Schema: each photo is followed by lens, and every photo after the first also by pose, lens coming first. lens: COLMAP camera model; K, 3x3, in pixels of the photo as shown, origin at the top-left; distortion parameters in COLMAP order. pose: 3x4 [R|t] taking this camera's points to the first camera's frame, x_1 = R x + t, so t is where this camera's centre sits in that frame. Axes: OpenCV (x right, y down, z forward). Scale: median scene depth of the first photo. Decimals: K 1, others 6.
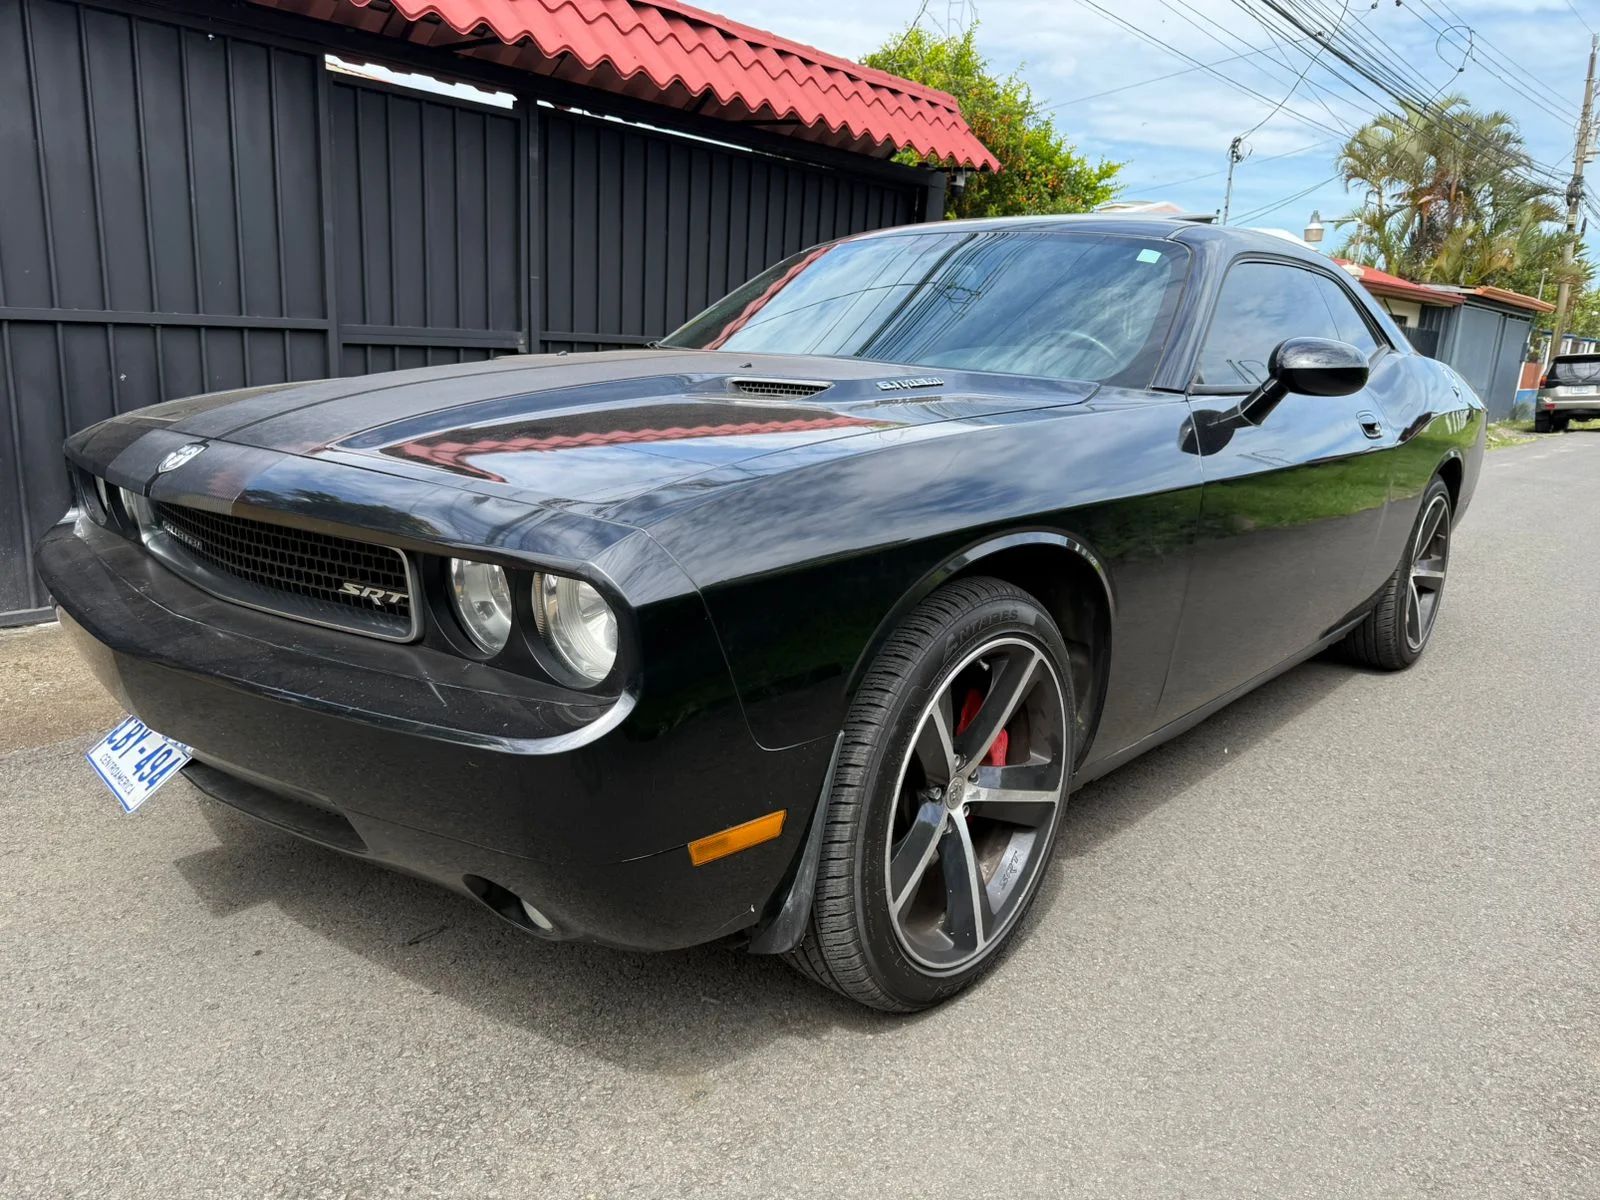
lens RADIAL K [[1169.6, 0, 800.0], [0, 1169.6, 600.0], [0, 0, 1]] dist [0.046859, -0.059655]
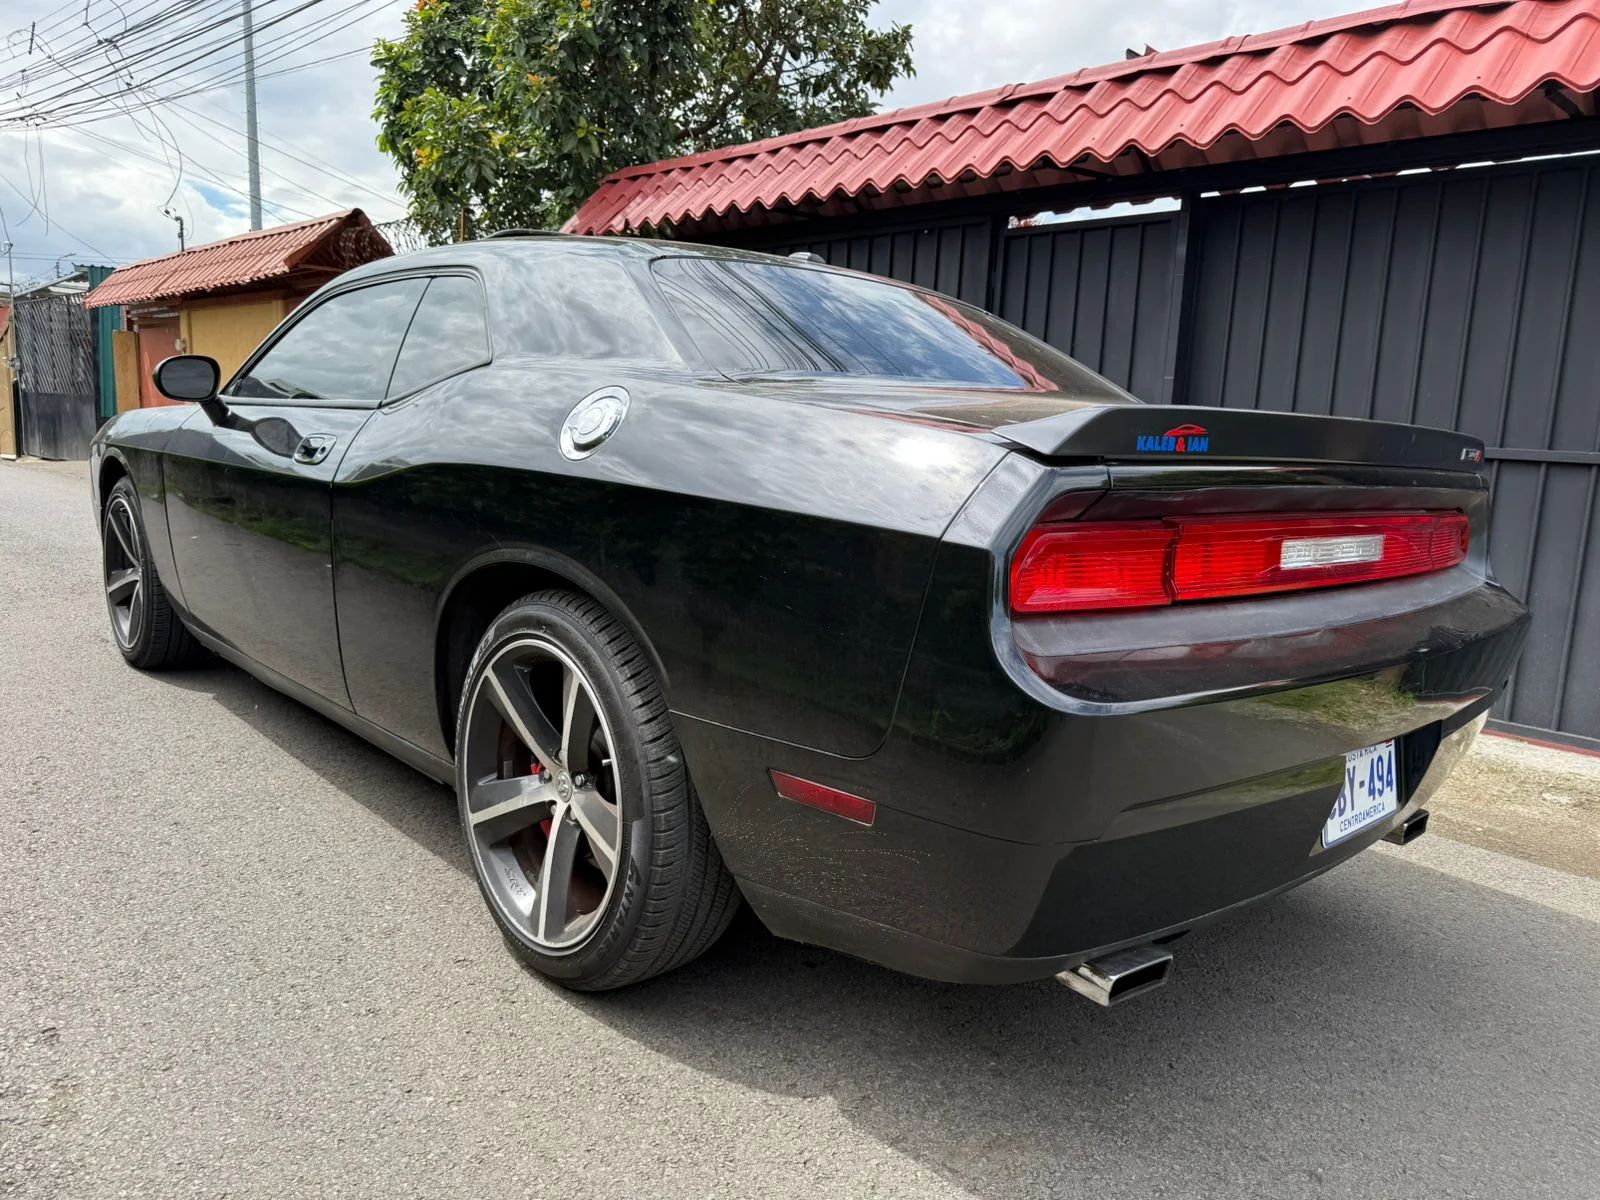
lens RADIAL K [[1133.6, 0, 800.0], [0, 1133.6, 600.0], [0, 0, 1]] dist [0.002169, 0.000970]
pose [[-0.131729, 0.106896, -0.985505, 0.795085], [-0.271073, 0.952391, 0.139538, -0.159976], [0.953502, 0.285526, -0.096481, 0.919041]]
